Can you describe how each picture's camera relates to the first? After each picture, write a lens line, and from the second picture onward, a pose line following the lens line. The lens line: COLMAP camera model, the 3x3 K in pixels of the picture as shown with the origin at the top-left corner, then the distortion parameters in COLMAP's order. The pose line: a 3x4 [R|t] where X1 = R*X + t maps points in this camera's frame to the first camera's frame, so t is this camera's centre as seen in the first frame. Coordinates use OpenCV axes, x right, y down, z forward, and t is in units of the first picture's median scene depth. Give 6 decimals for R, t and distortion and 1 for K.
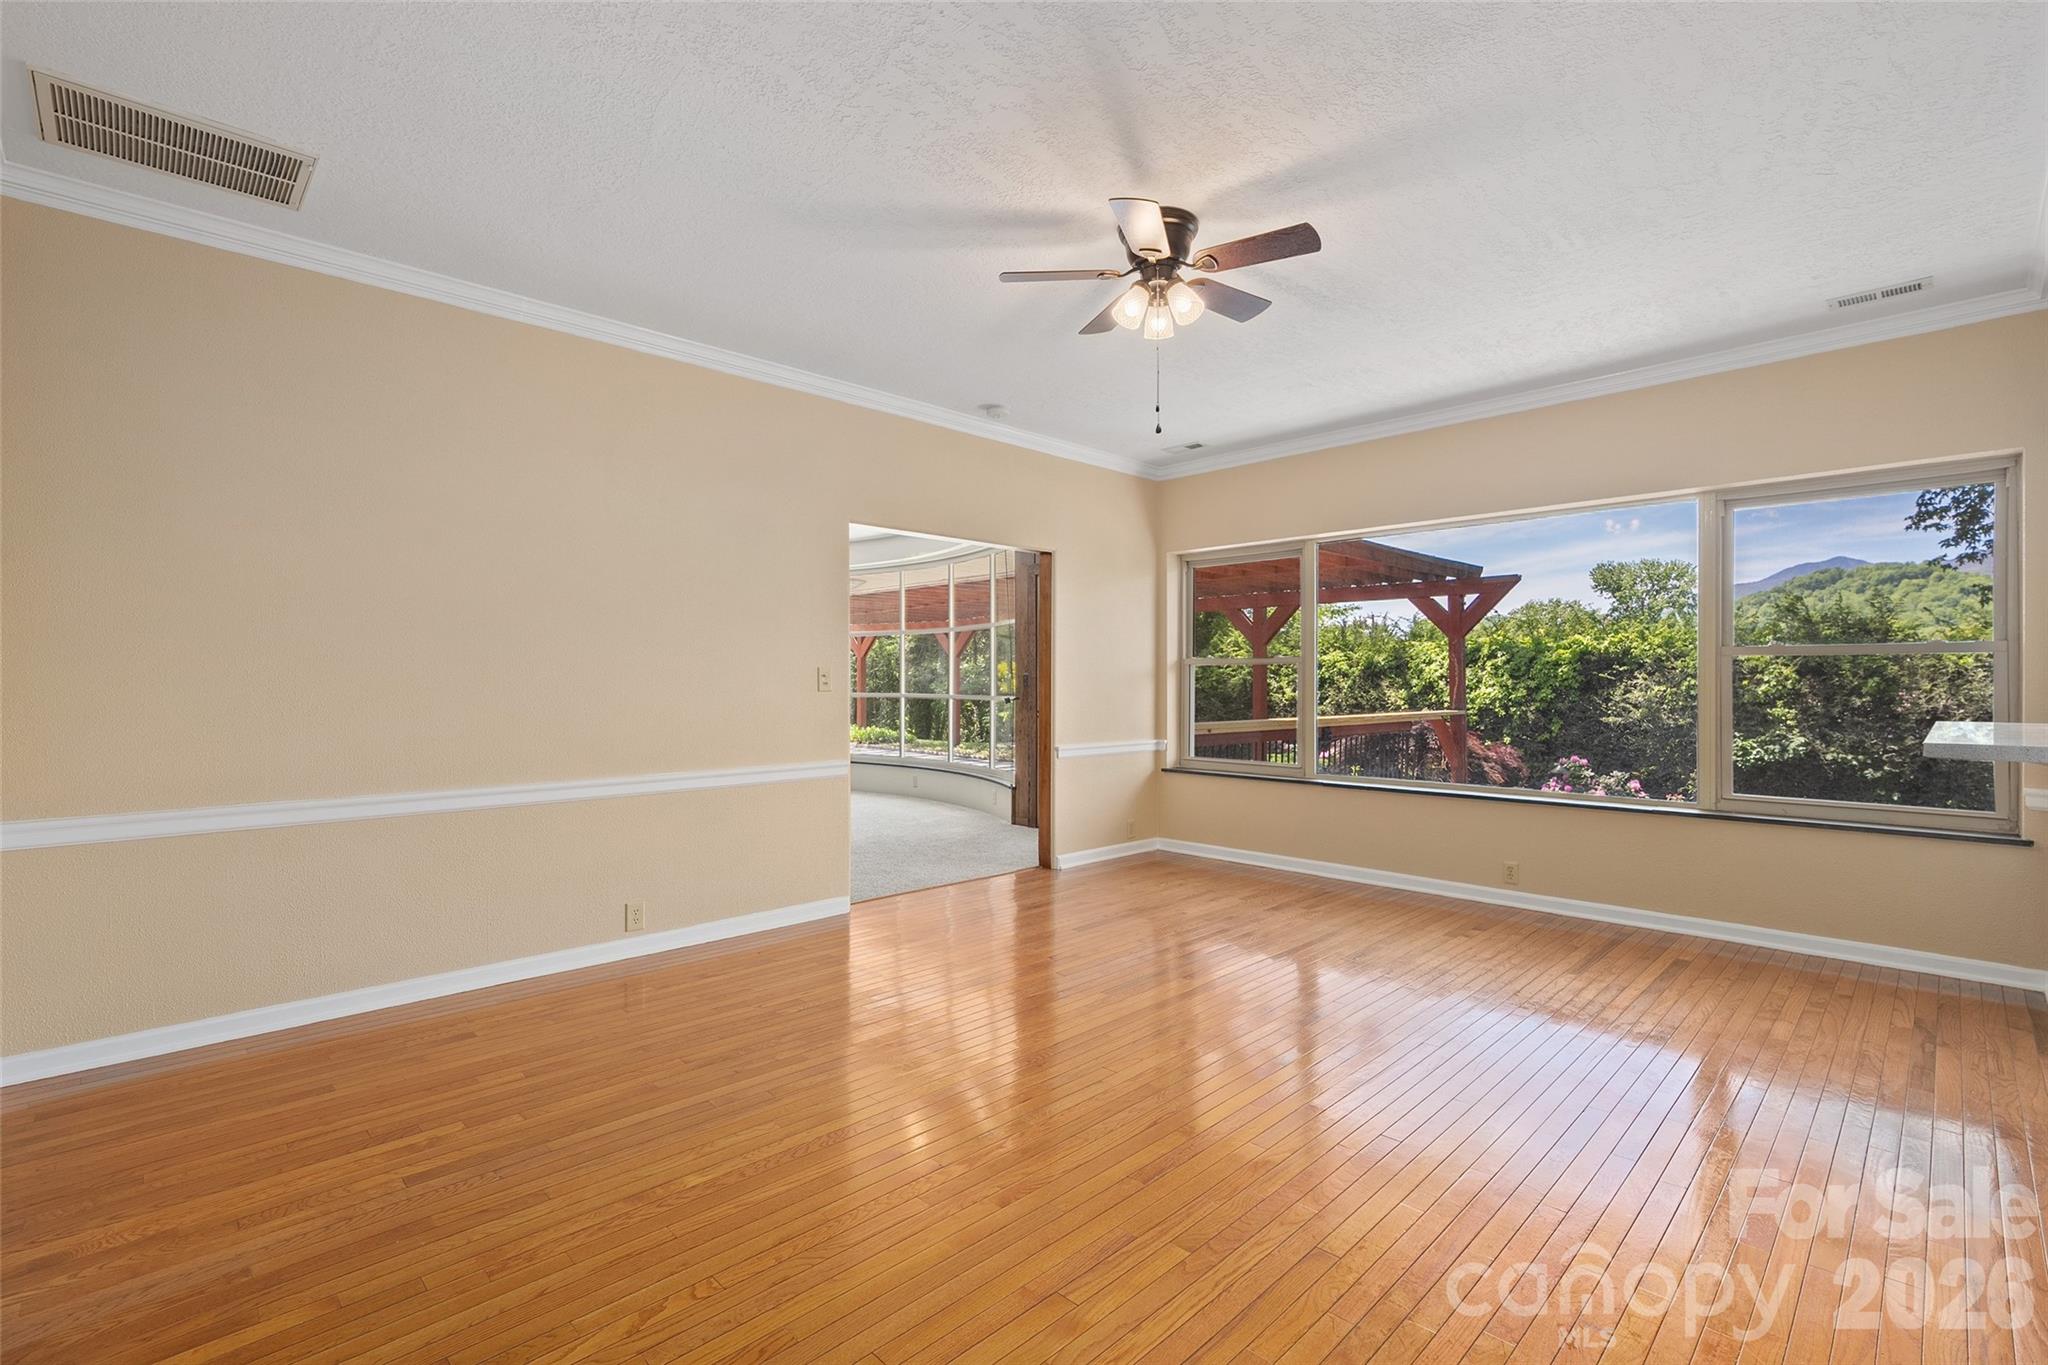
lens RADIAL K [[926.4, 0, 1018.9], [0, 926.4, 676.8], [0, 0, 1]] dist [-0.001137, -0.000345]
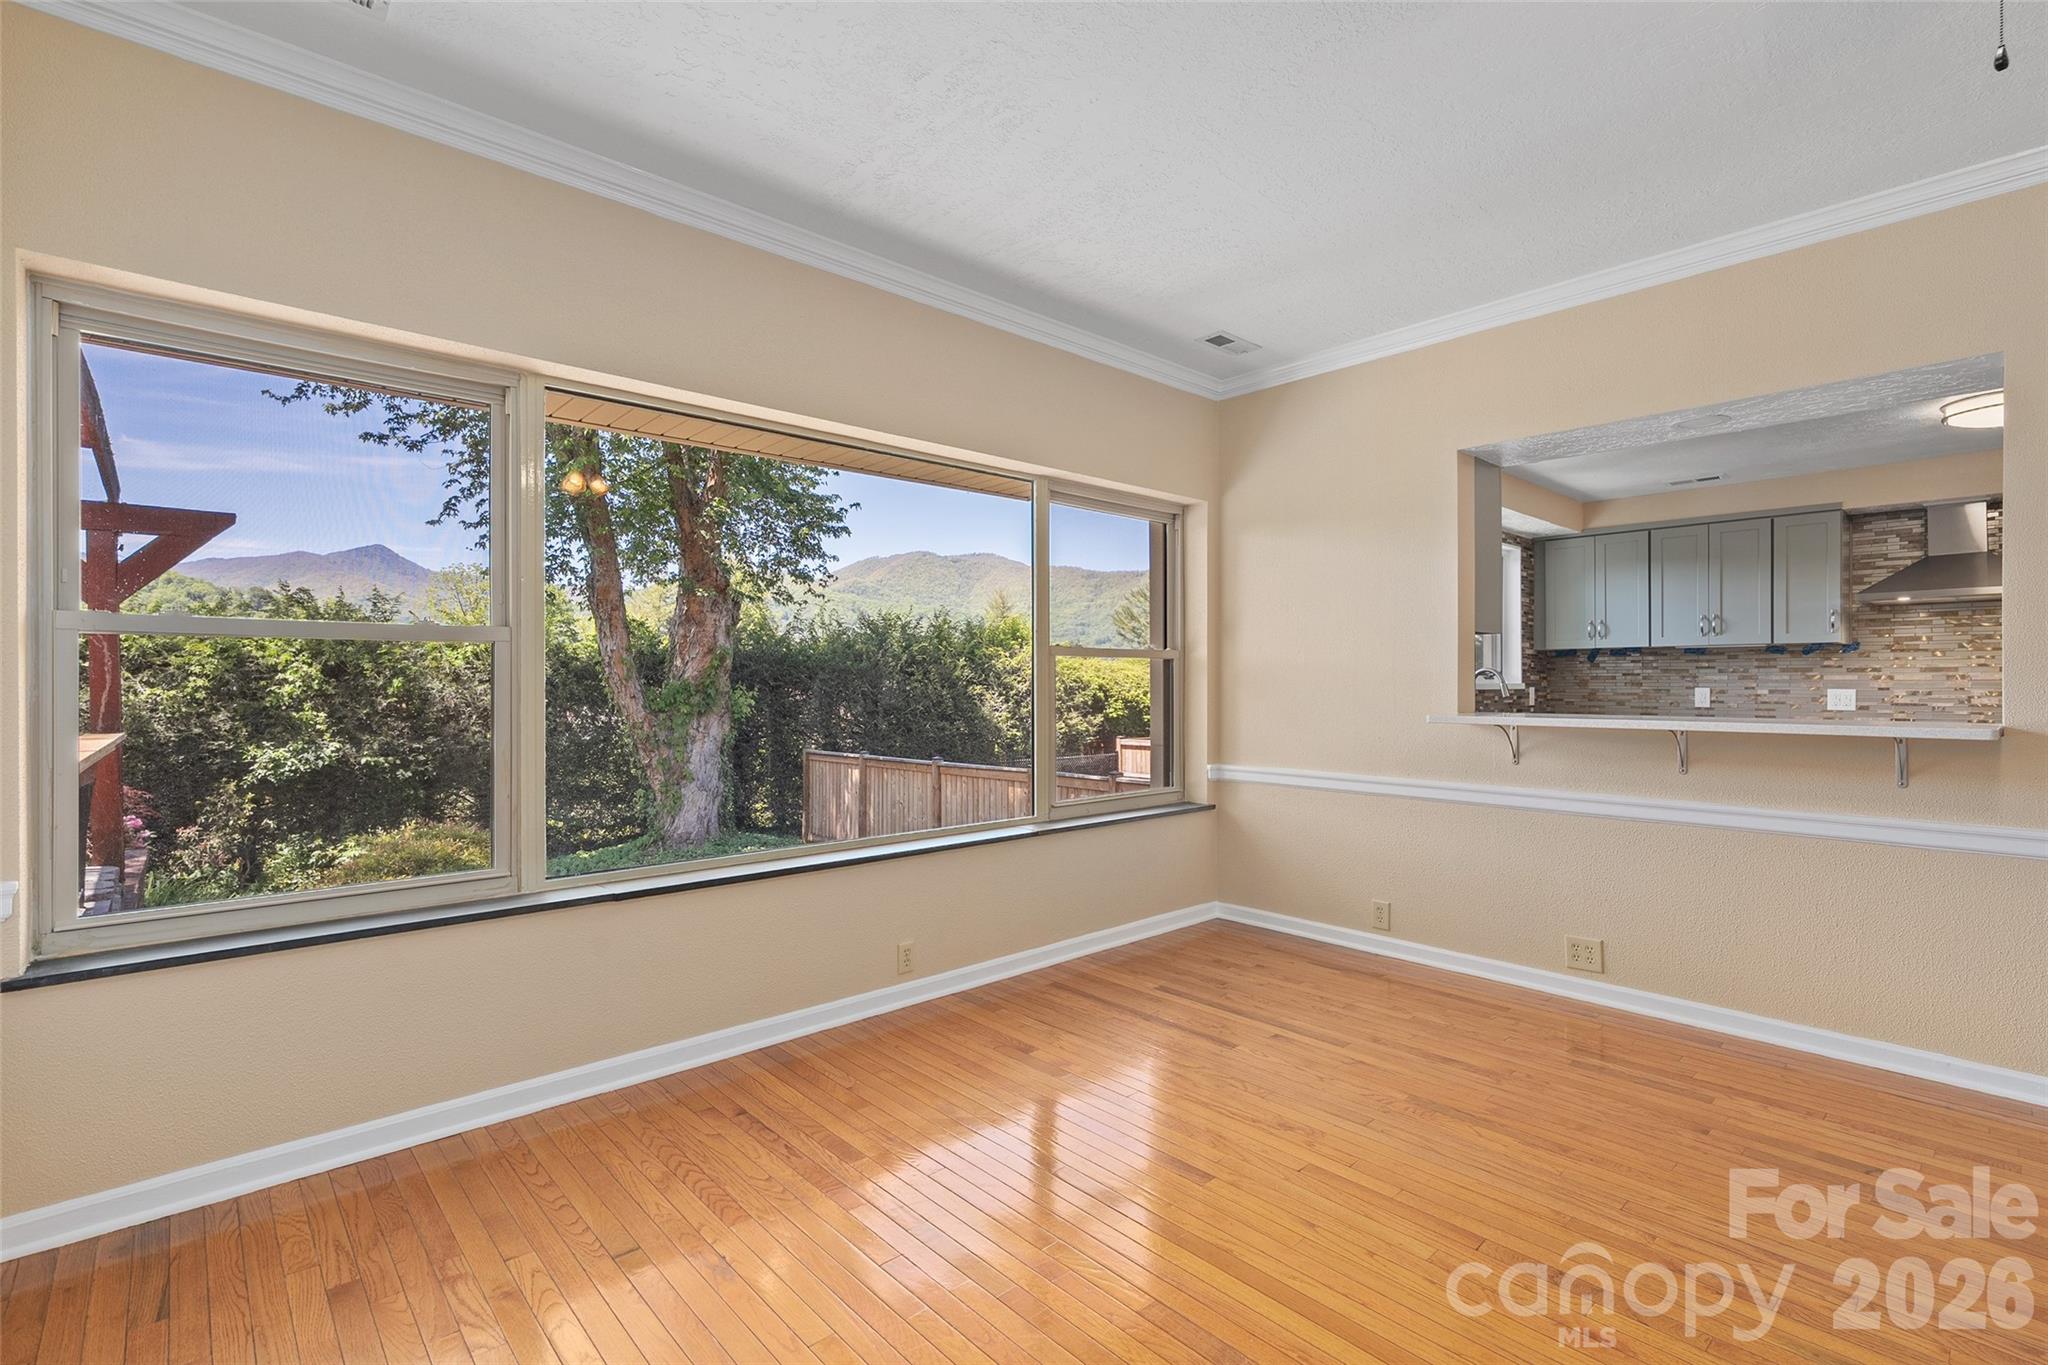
lens RADIAL K [[926.4, 0, 1018.9], [0, 926.4, 676.8], [0, 0, 1]] dist [-0.001137, -0.000345]
pose [[0.031455, 0.003173, 0.999500, -0.052374], [-0.003362, 0.999990, -0.003069, 0.000749], [-0.999500, -0.003264, 0.031465, 0.289352]]
